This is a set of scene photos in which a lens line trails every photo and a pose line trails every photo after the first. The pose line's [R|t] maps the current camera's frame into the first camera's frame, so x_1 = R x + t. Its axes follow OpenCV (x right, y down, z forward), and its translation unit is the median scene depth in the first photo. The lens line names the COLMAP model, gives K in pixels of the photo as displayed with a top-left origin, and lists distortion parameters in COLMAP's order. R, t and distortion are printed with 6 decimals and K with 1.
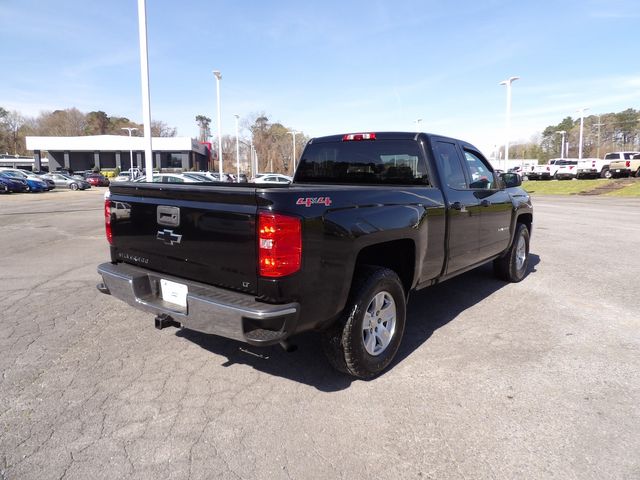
lens RADIAL K [[453.1, 0, 322.2], [0, 453.1, 226.4], [0, 0, 1]] dist [-0.009813, 0.000941]
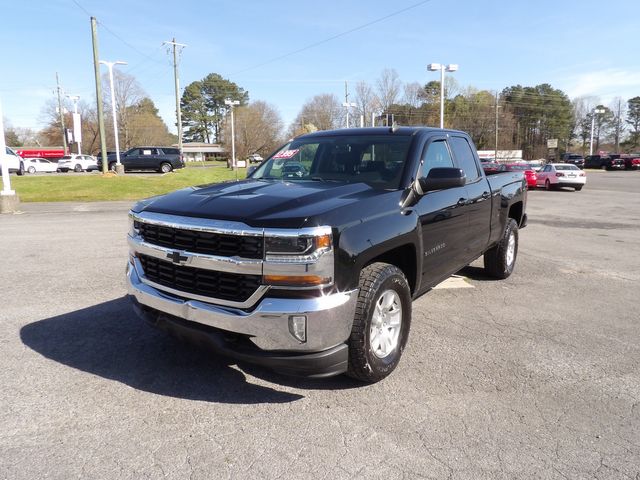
lens RADIAL K [[456.8, 0, 319.7], [0, 456.8, 237.7], [0, 0, 1]] dist [-0.029375, 0.030926]
pose [[-0.165002, -0.128399, 0.977900, -0.031349], [0.114842, 0.982245, 0.148347, -0.005283], [-0.979584, 0.136782, -0.147326, 0.056644]]
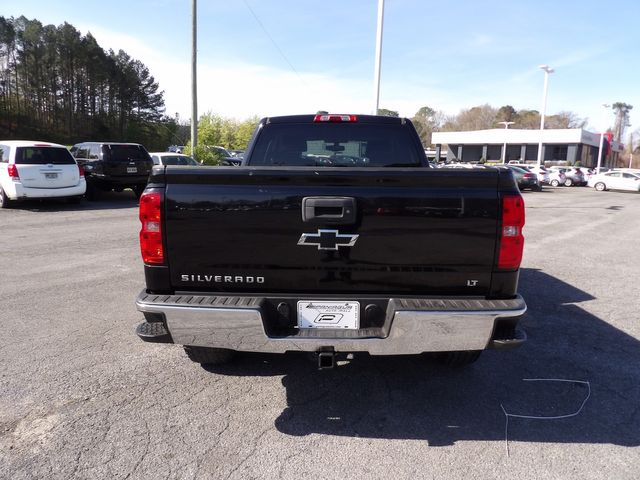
lens RADIAL K [[447.5, 0, 330.8], [0, 447.5, 240.0], [0, 0, 1]] dist [-0.005108, 0.001919]
pose [[0.661602, 0.149711, -0.734758, 0.089576], [-0.114055, 0.988557, 0.098725, 0.000944], [0.741131, 0.018486, 0.671106, -0.012253]]
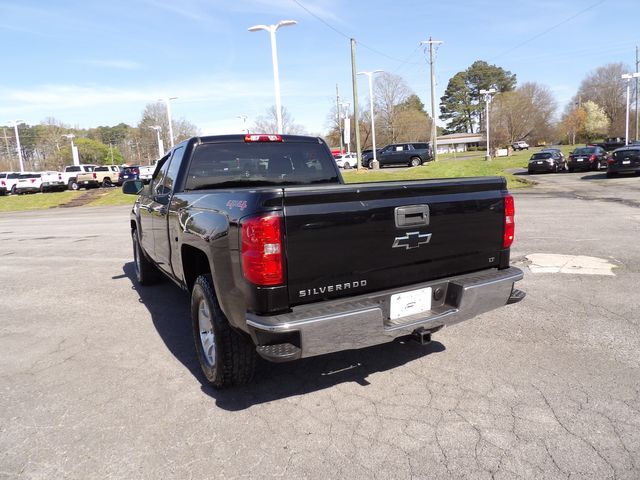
lens RADIAL K [[456.8, 0, 319.7], [0, 456.8, 237.7], [0, 0, 1]] dist [-0.029375, 0.030926]
pose [[0.388595, -0.143096, 0.910229, -0.051591], [0.150487, 0.984459, 0.090520, -0.003746], [-0.909037, 0.101802, 0.404090, 0.034358]]
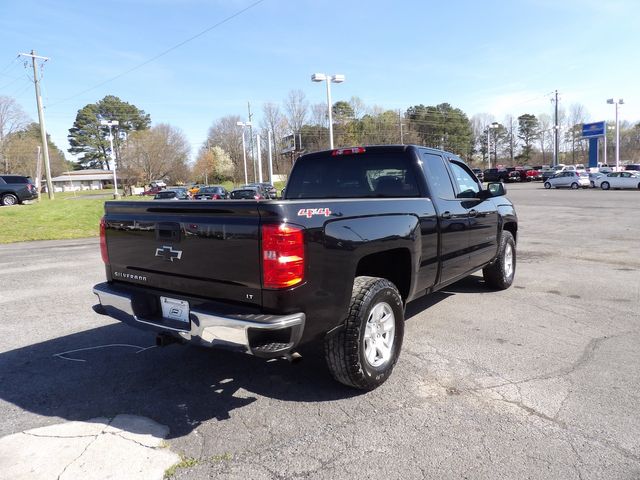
lens RADIAL K [[454.2, 0, 322.4], [0, 454.2, 238.1], [0, 0, 1]] dist [-0.009491, 0.006738]
pose [[-0.334801, -0.069329, 0.939735, 0.011152], [0.152585, 0.980139, 0.126672, -0.001744], [-0.929853, 0.185799, -0.317573, 0.016209]]
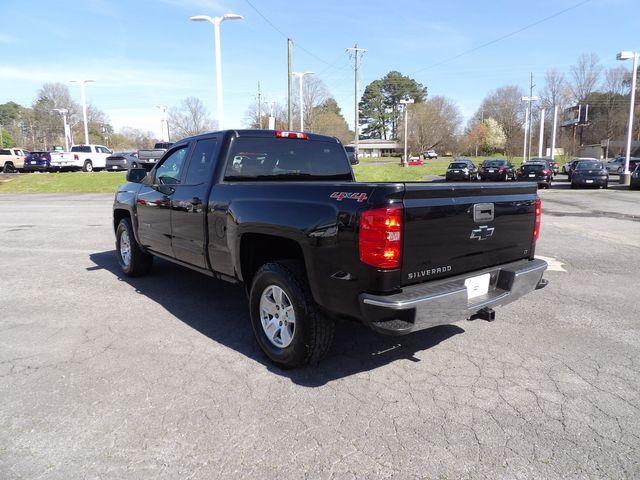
lens RADIAL K [[457.8, 0, 322.8], [0, 457.8, 237.4], [0, 0, 1]] dist [-0.015106, 0.006240]
pose [[0.203374, -0.135676, 0.969655, -0.060638], [0.104134, 0.987732, 0.116364, -0.005336], [-0.973548, 0.077309, 0.215008, 0.048212]]
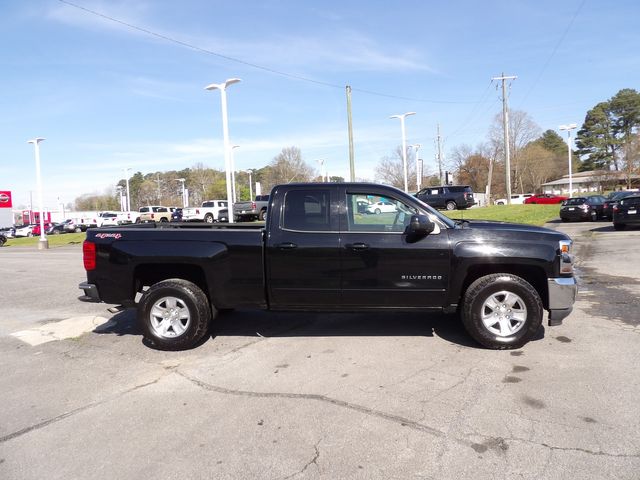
lens RADIAL K [[454.0, 0, 320.6], [0, 454.0, 237.9], [0, 0, 1]] dist [-0.008454, 0.004004]
pose [[0.656843, -0.052266, 0.752214, 0.015028], [0.117034, 0.992572, -0.033229, 0.007548], [-0.744889, 0.109861, 0.658081, -0.068112]]
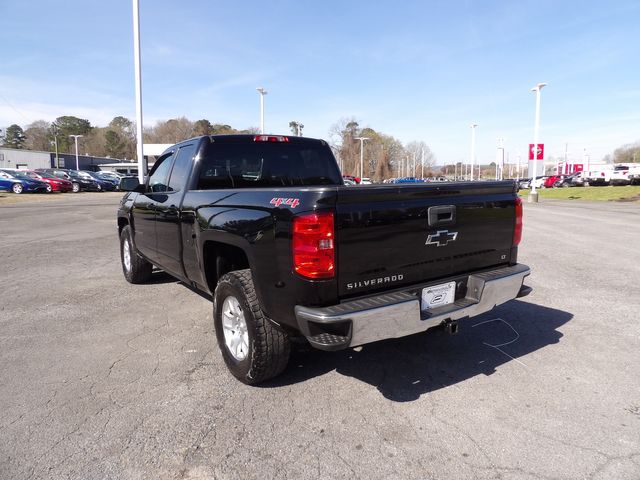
lens RADIAL K [[448.7, 0, 322.0], [0, 448.7, 239.7], [0, 0, 1]] dist [-0.002956, 0.003580]
pose [[0.976009, 0.036838, -0.214590, 0.065261], [-0.032087, 0.999158, 0.025579, 0.003397], [0.215352, -0.018080, 0.976369, -0.033902]]
